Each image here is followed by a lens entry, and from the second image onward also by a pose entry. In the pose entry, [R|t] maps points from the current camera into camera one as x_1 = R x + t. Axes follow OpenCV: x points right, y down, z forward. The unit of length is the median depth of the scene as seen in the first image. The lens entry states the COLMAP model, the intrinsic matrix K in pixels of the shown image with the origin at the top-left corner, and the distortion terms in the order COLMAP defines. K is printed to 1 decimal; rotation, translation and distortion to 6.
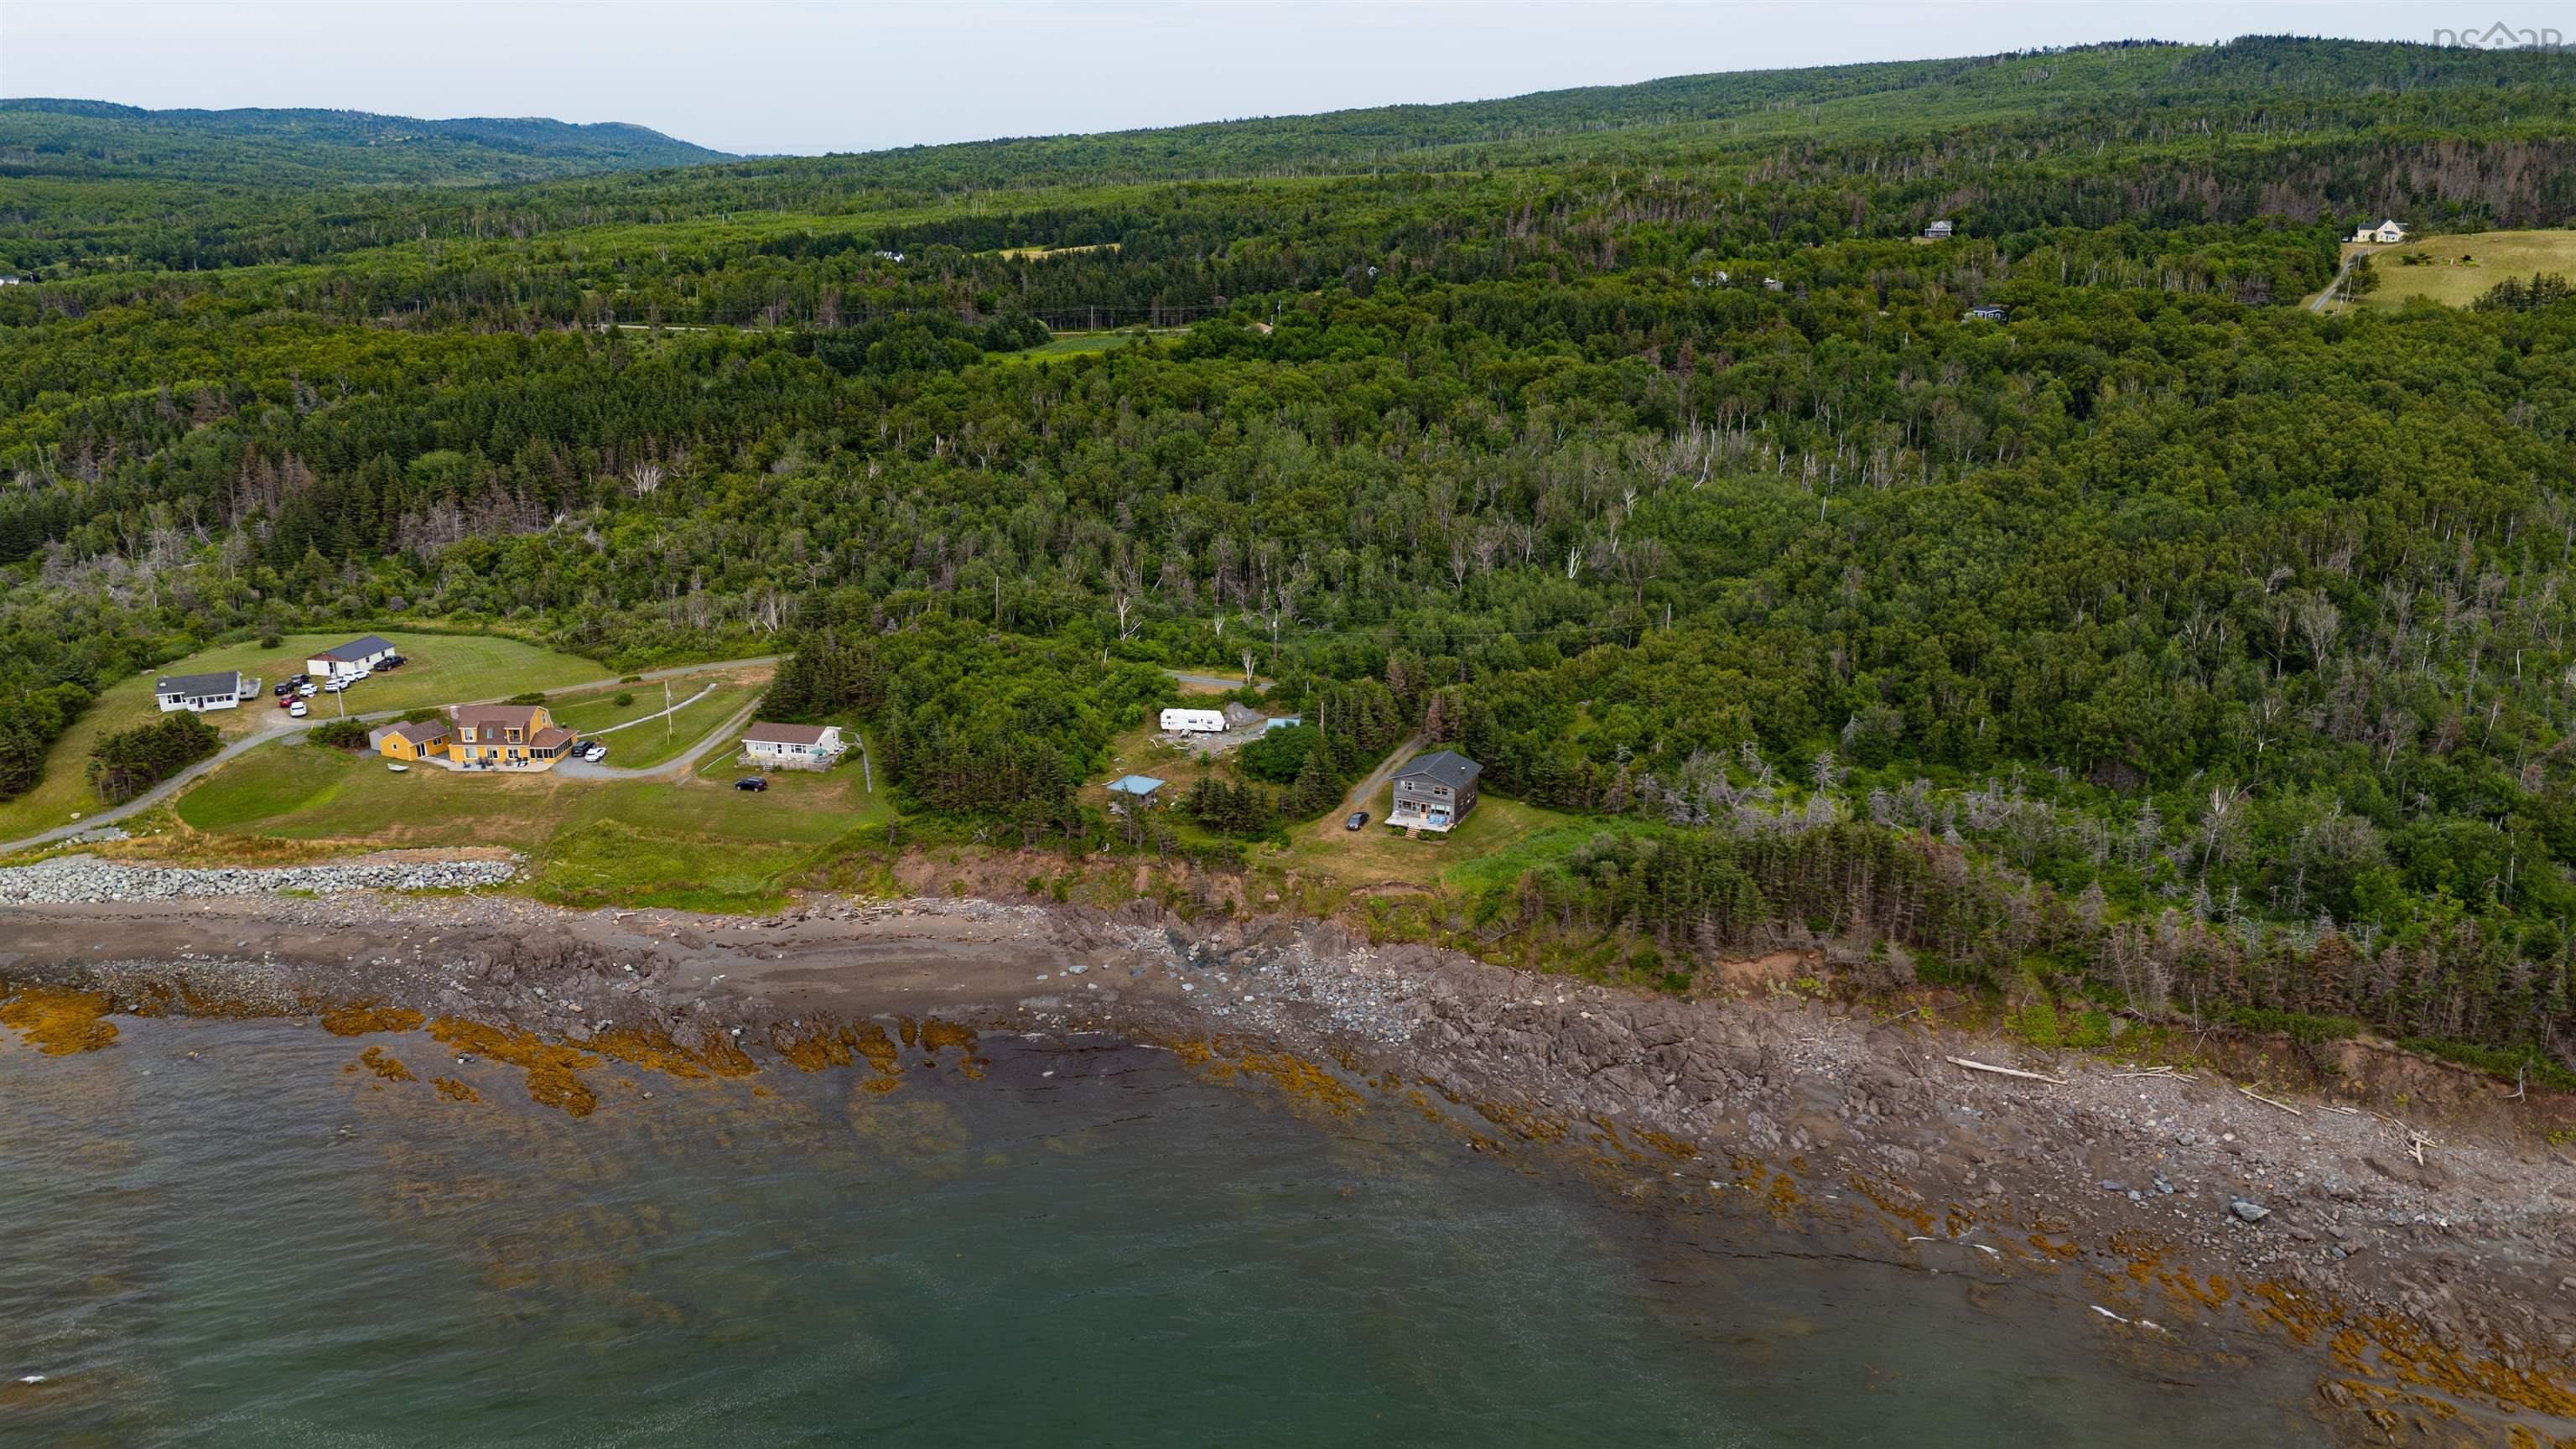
lens RADIAL K [[1904.1, 0, 1288.9], [0, 1904.1, 694.8], [0, 0, 1]] dist [0.087720, -0.103459]
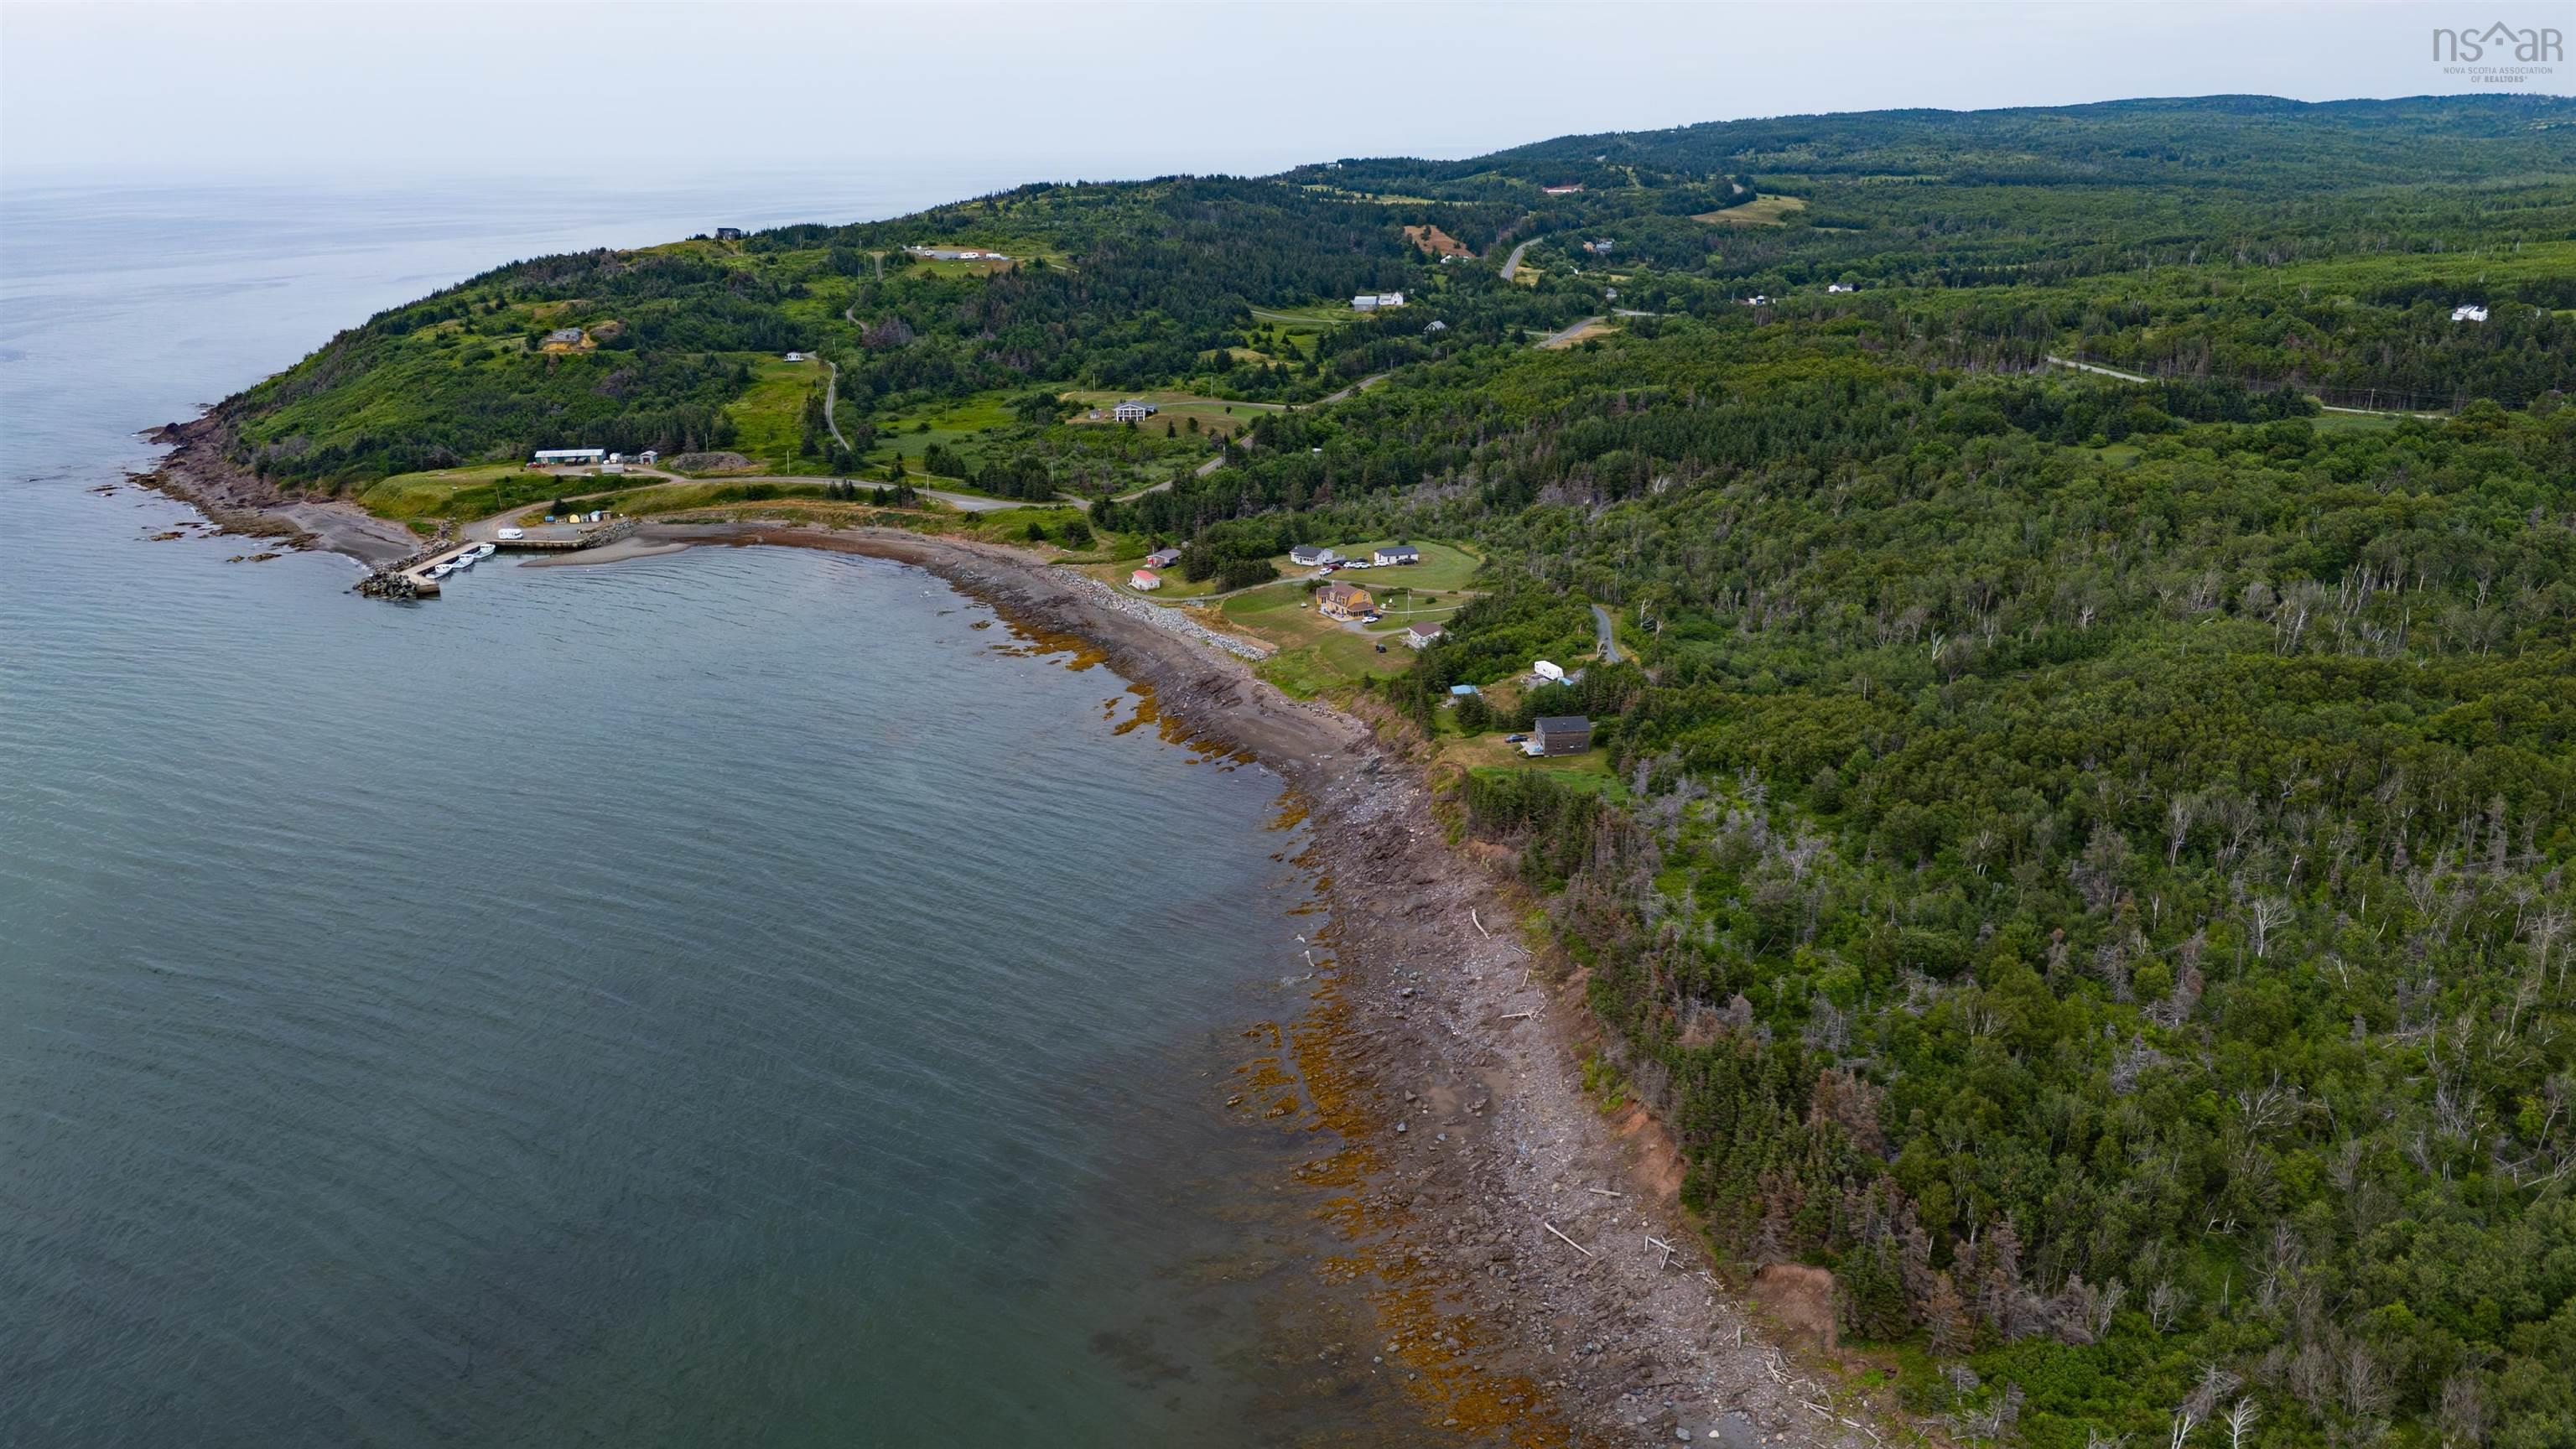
lens RADIAL K [[1890.8, 0, 1297.5], [0, 1890.8, 711.9], [0, 0, 1]] dist [0.091841, -0.099671]
pose [[0.505675, 0.243513, -0.827644, 1.292861], [-0.222243, 0.963729, 0.147766, -0.156636], [0.833607, 0.109217, 0.541453, -0.053446]]
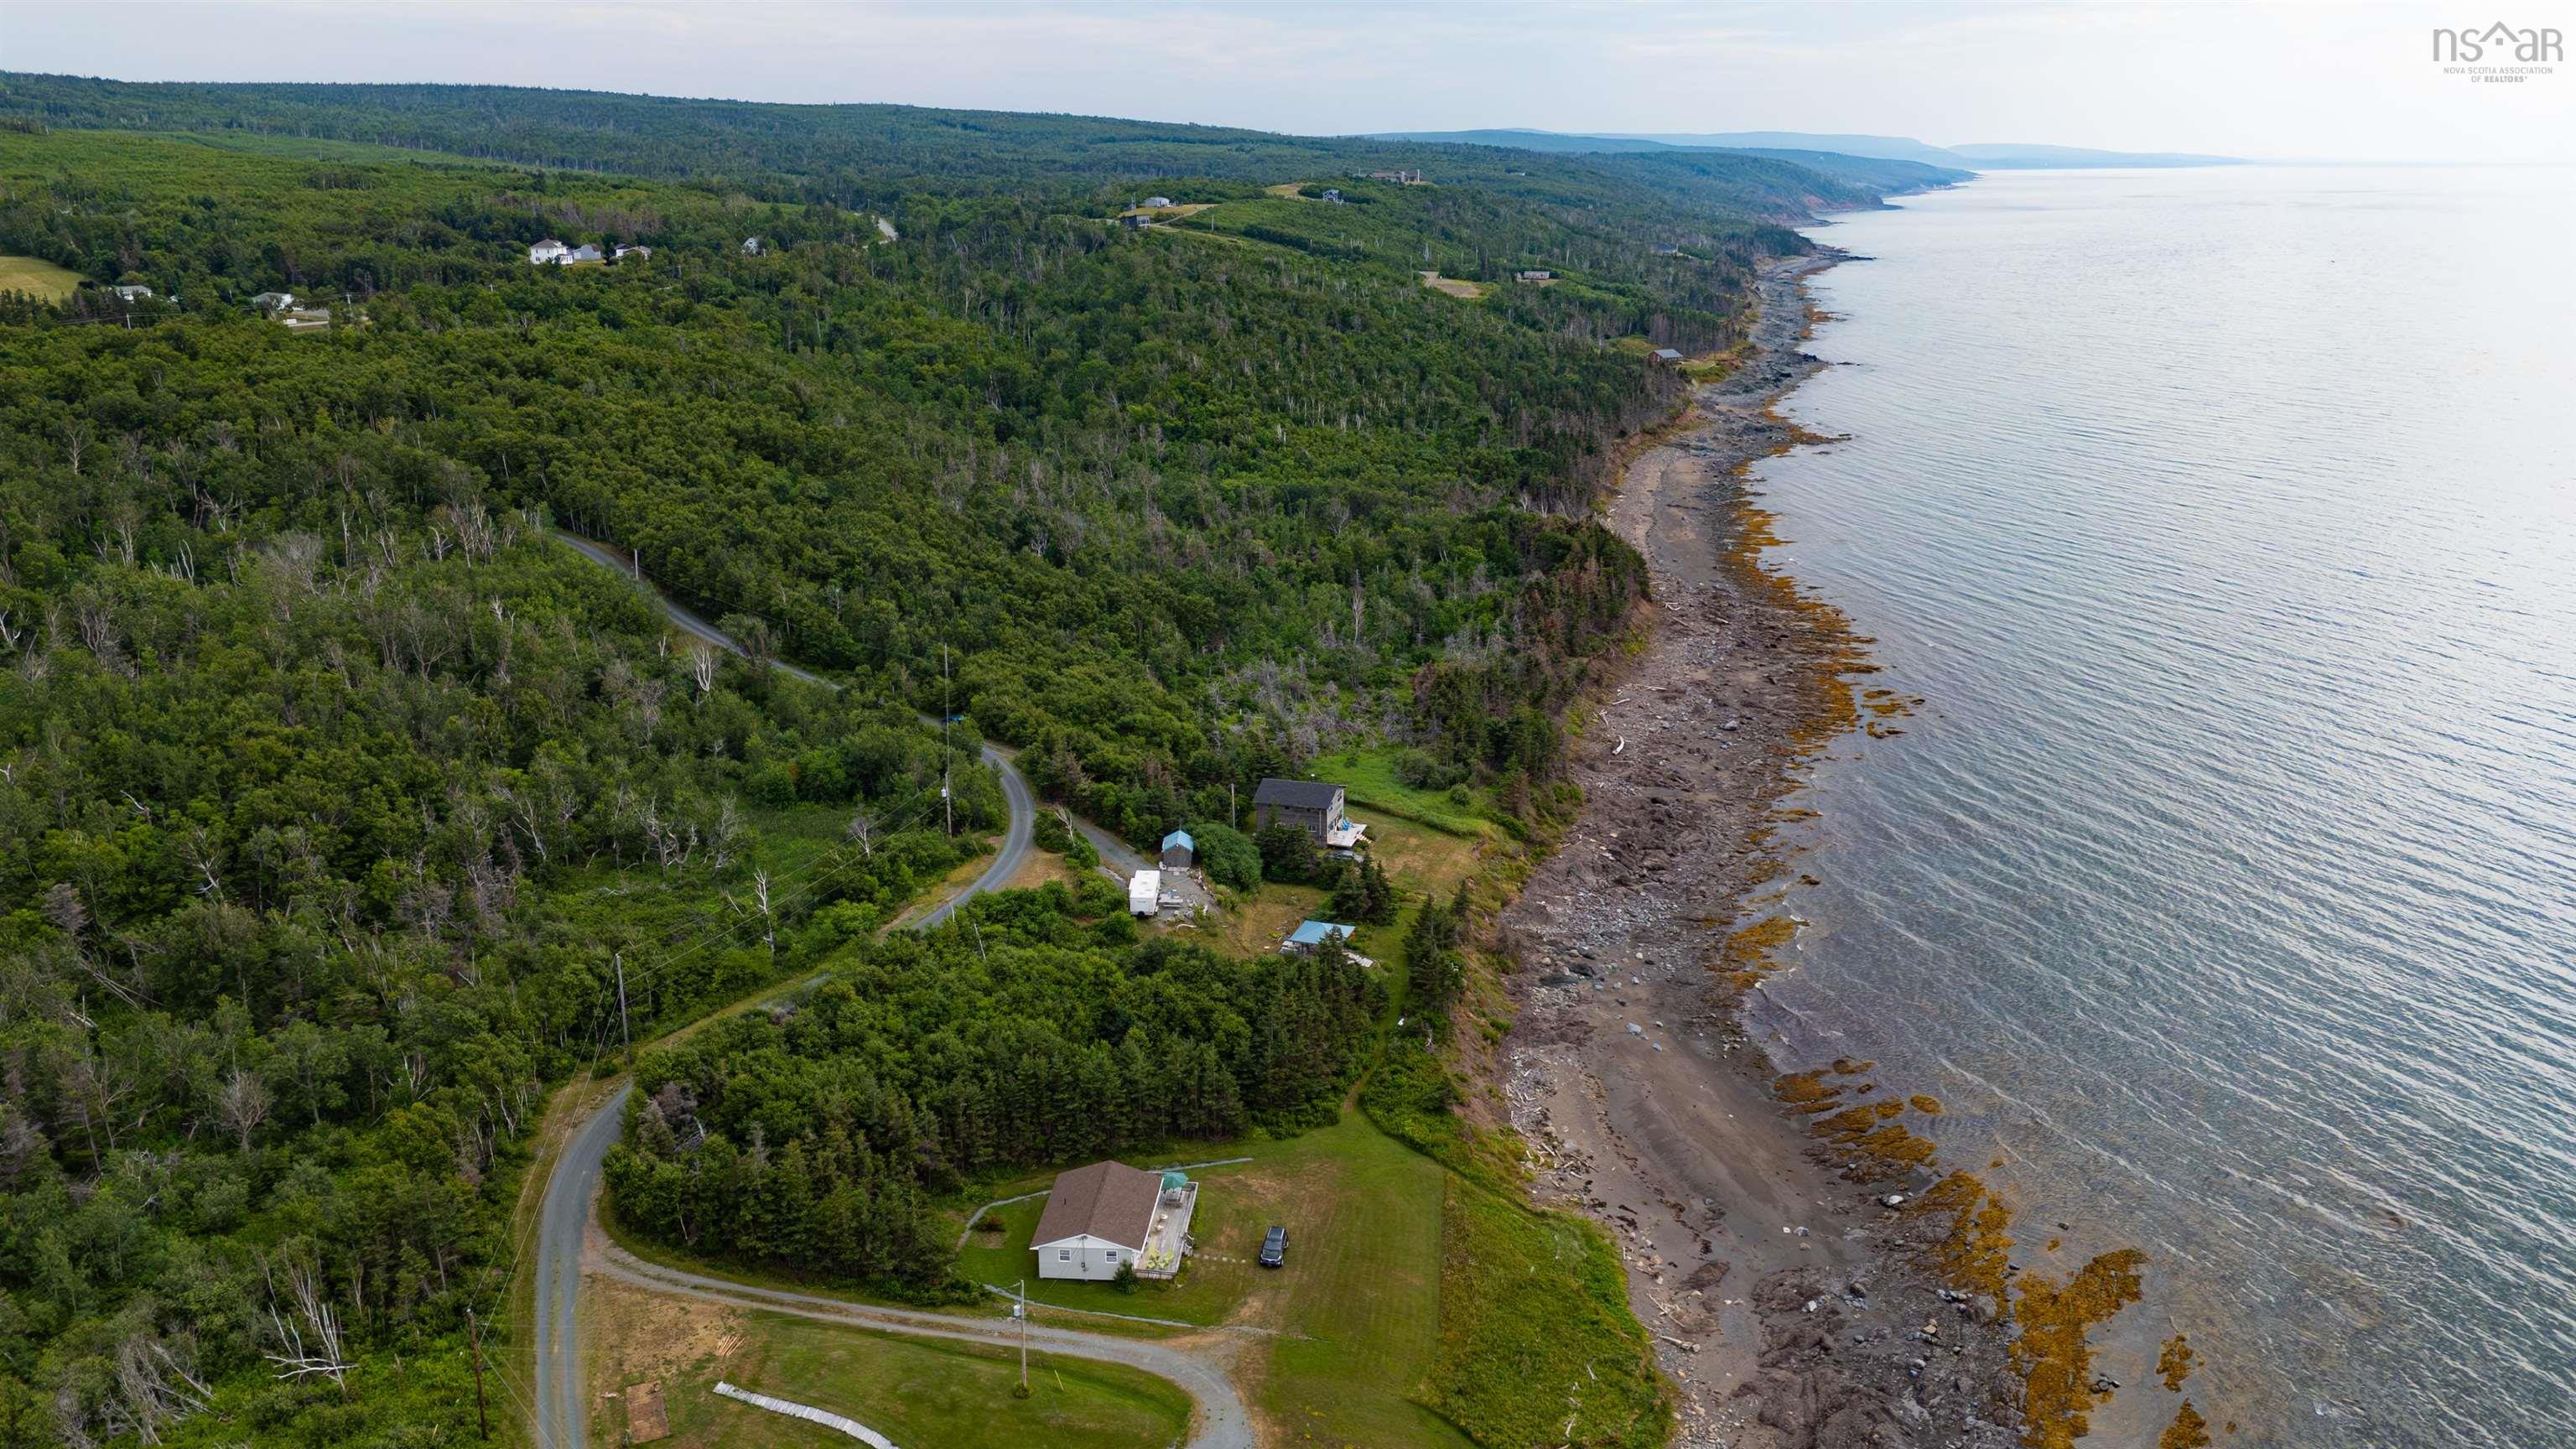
lens RADIAL K [[1904.1, 0, 1288.9], [0, 1904.1, 694.8], [0, 0, 1]] dist [0.087720, -0.103459]
pose [[-0.134066, -0.266627, 0.954430, -0.849450], [0.272307, 0.916137, 0.294180, -0.297436], [-0.952825, 0.299338, -0.050218, 1.044475]]
